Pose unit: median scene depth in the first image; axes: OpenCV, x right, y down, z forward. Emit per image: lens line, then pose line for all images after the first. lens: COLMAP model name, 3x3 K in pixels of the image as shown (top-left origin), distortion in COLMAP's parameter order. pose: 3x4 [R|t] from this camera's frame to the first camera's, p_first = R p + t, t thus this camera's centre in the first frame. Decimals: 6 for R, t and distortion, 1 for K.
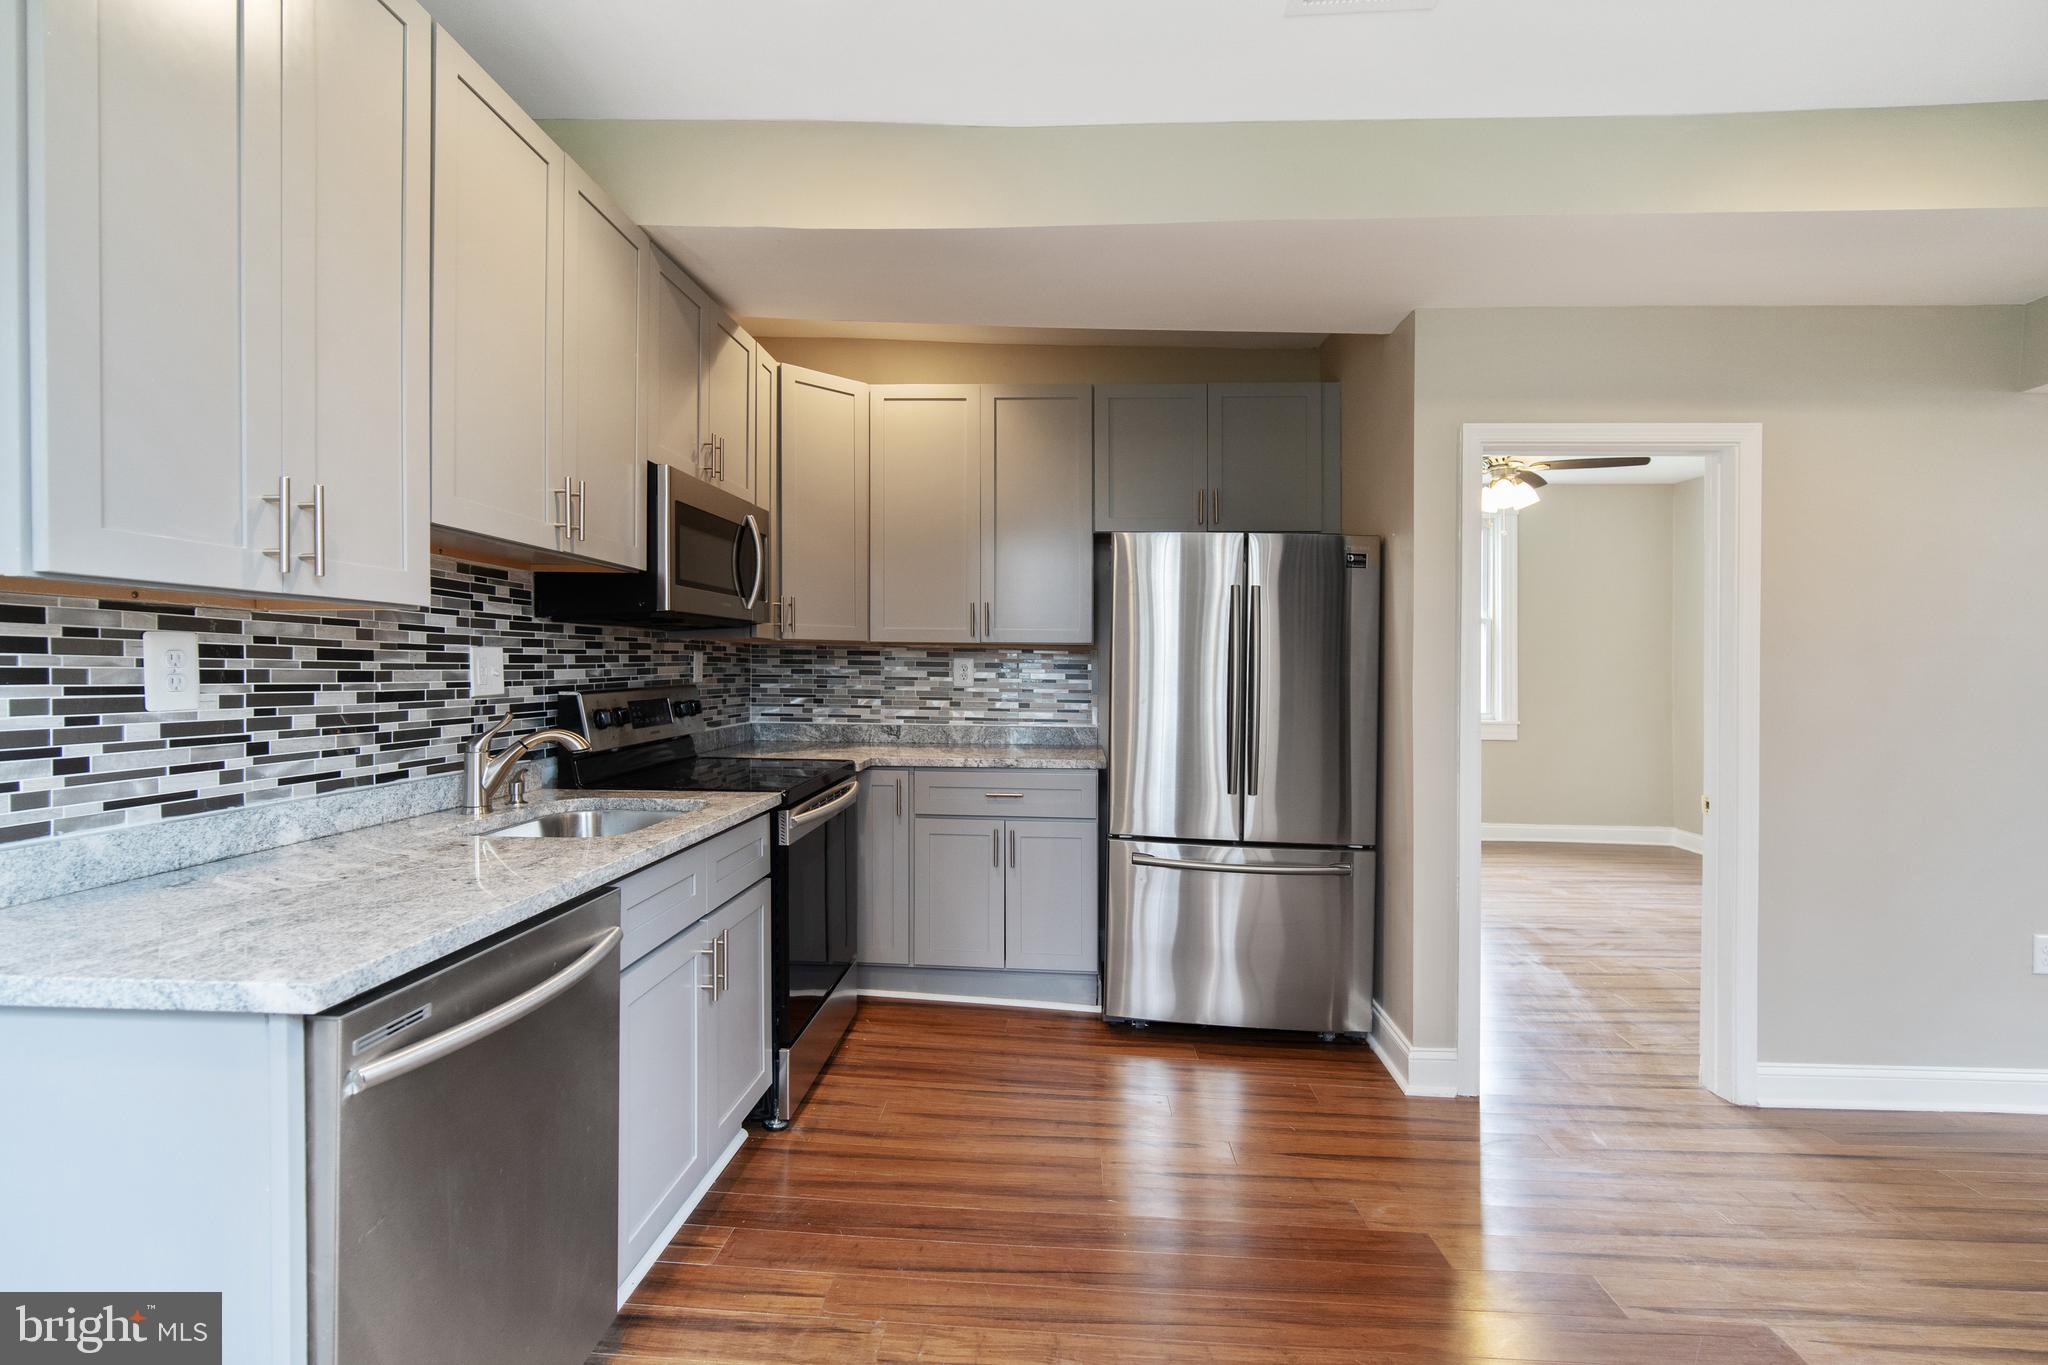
lens RADIAL K [[907.6, 0, 1021.3], [0, 907.6, 665.1], [0, 0, 1]] dist [-0.011183, 0.004678]
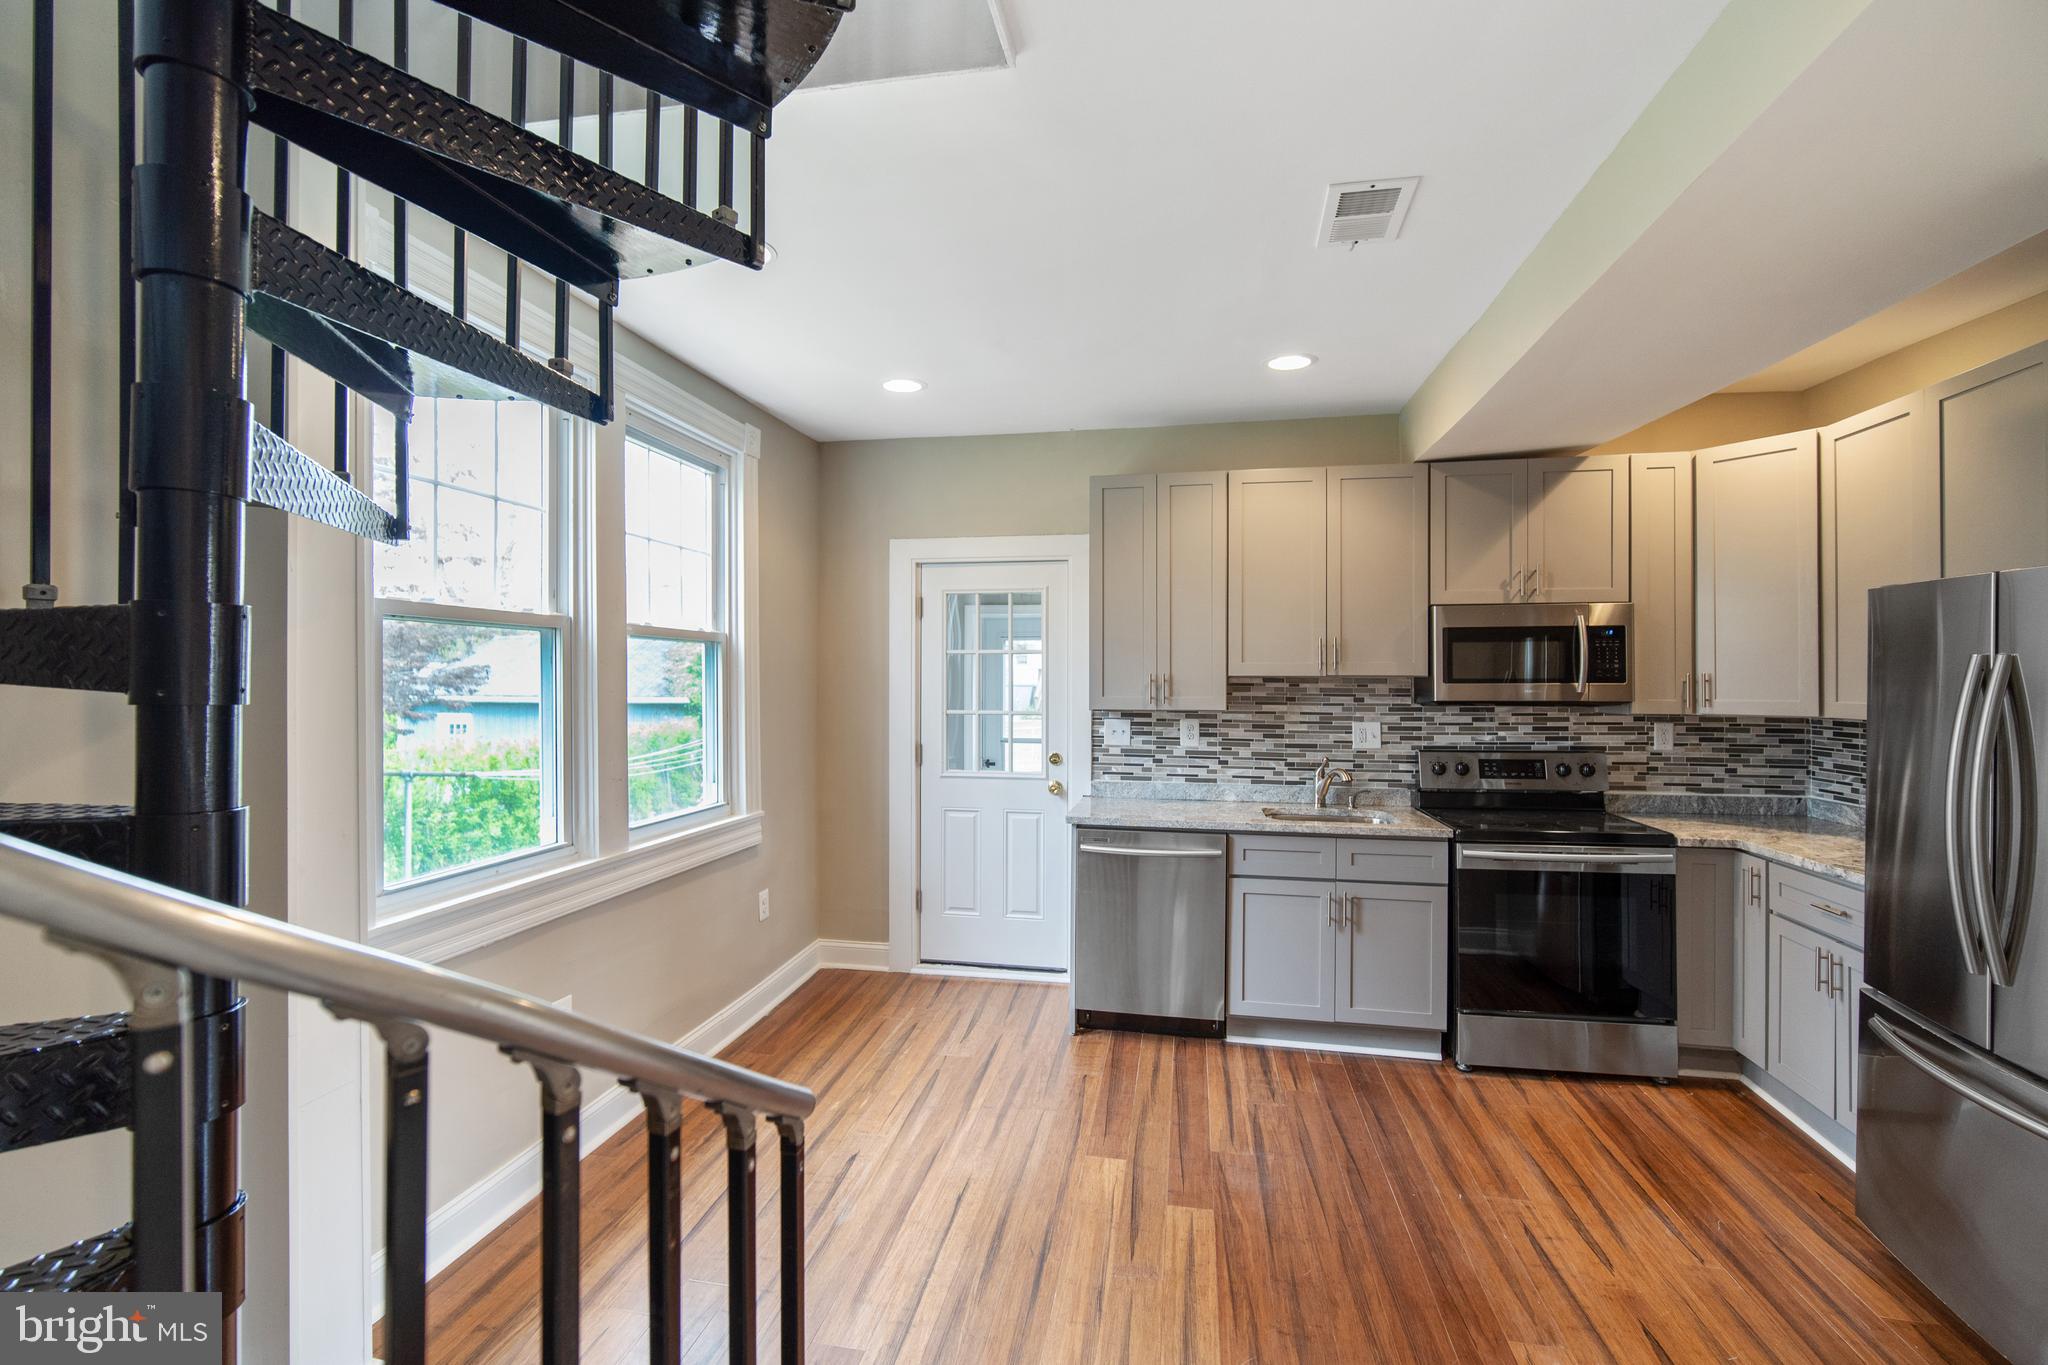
lens RADIAL K [[896.7, 0, 1025.3], [0, 896.7, 673.0], [0, 0, 1]] dist [-0.004674, -0.000115]
pose [[-0.132640, -0.020465, -0.990953, 1.334918], [-0.001303, 0.999790, -0.020473, -0.083288], [0.991163, -0.001425, -0.132639, 0.563331]]
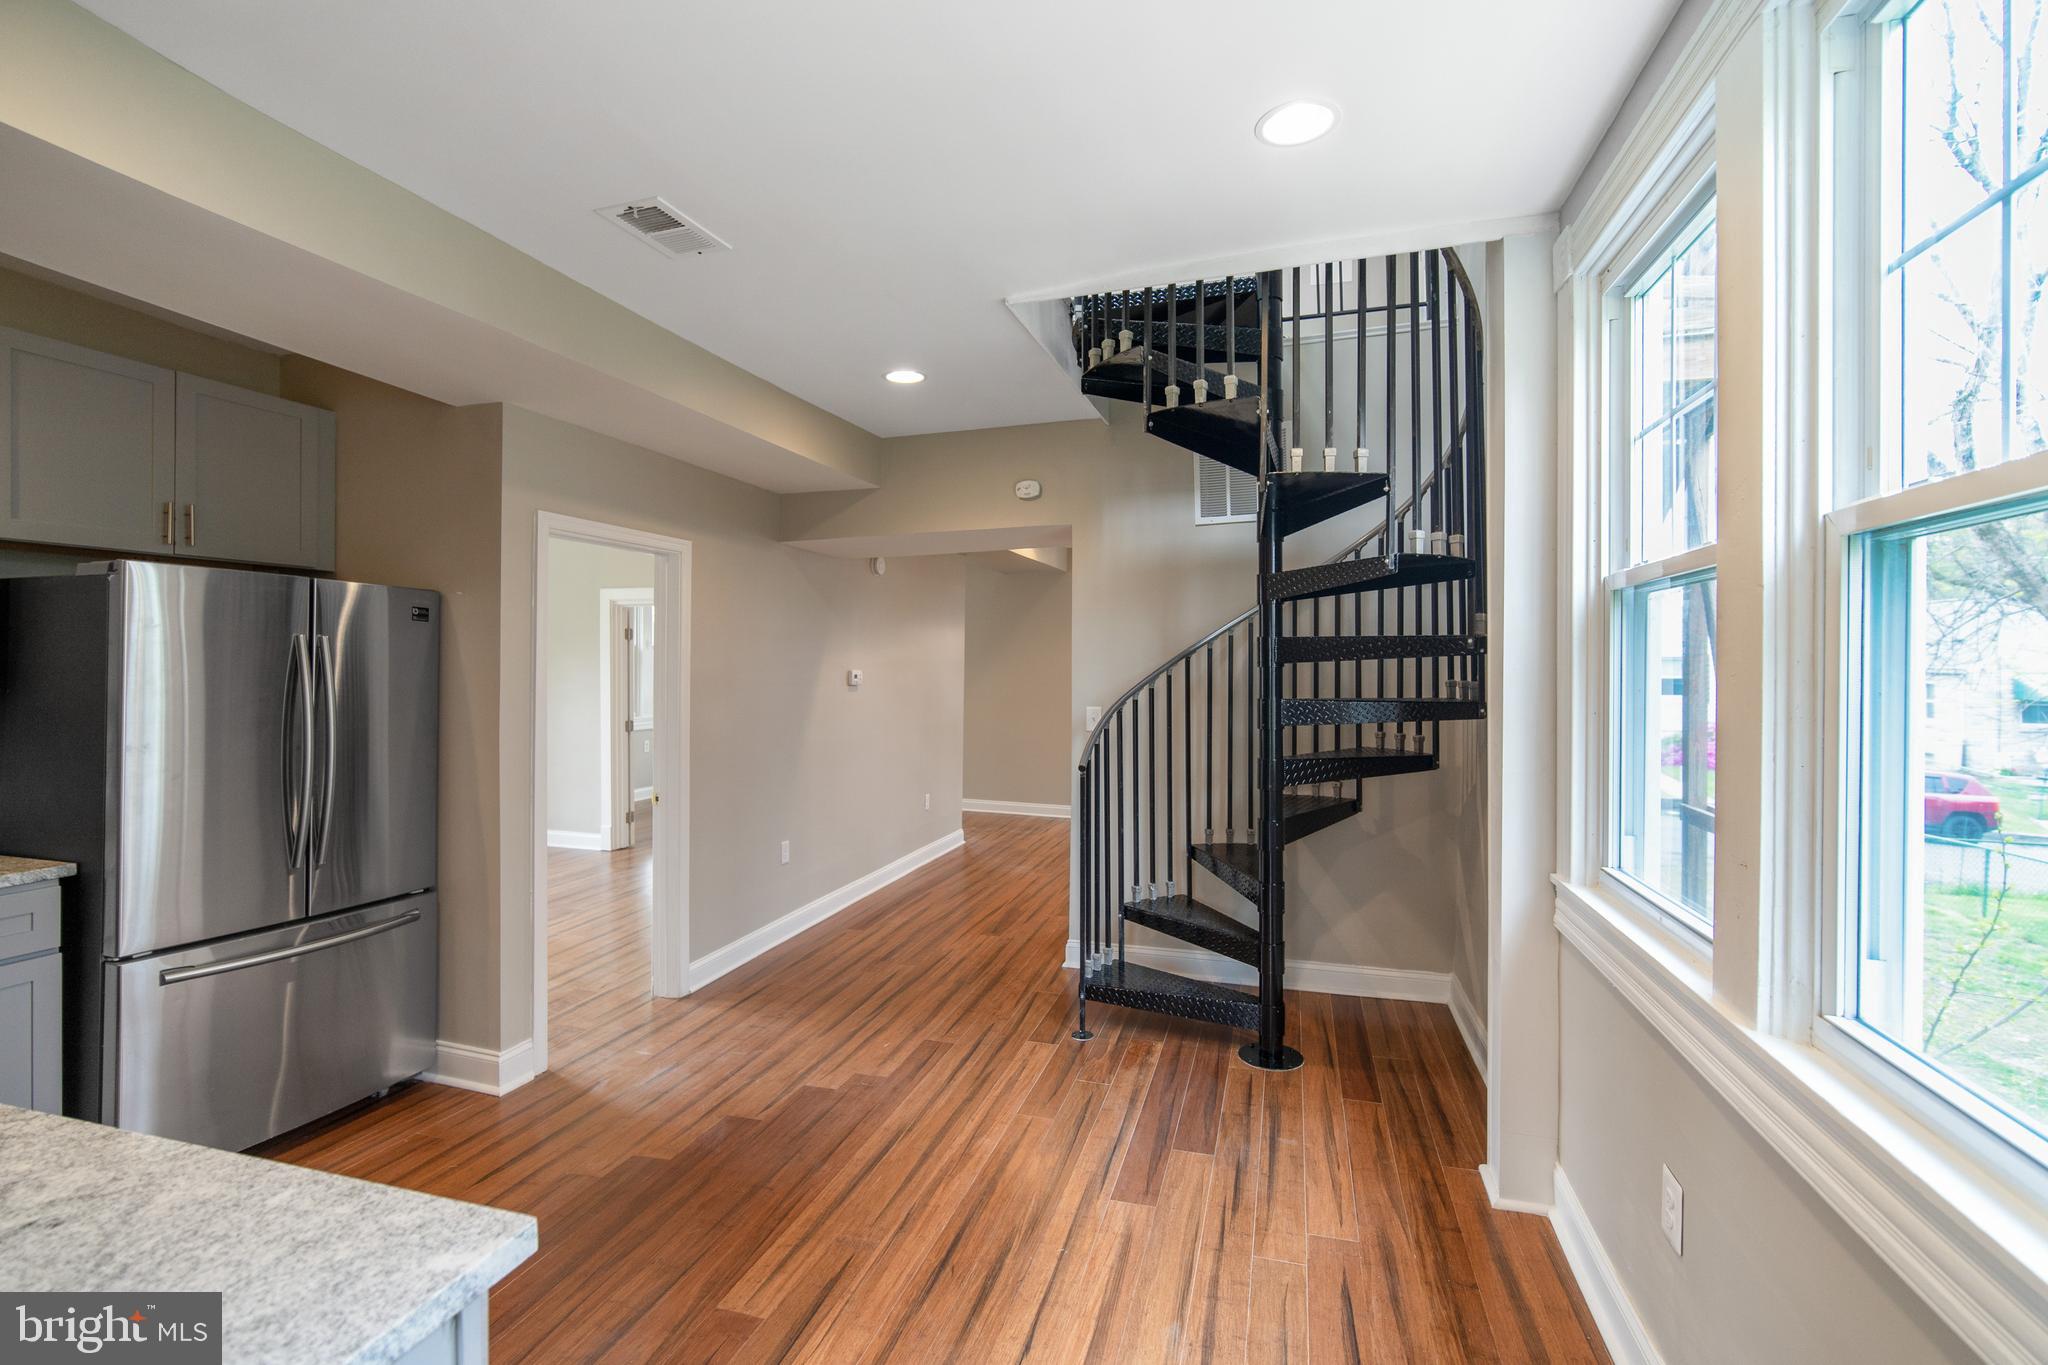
lens RADIAL K [[913.0, 0, 1022.1], [0, 913.0, 677.2], [0, 0, 1]] dist [-0.005371, 0.001379]
pose [[0.241002, -0.024711, 0.970210, -0.646193], [0.004147, 0.999693, 0.024432, -0.093196], [-0.970516, -0.001865, 0.241030, 0.120164]]
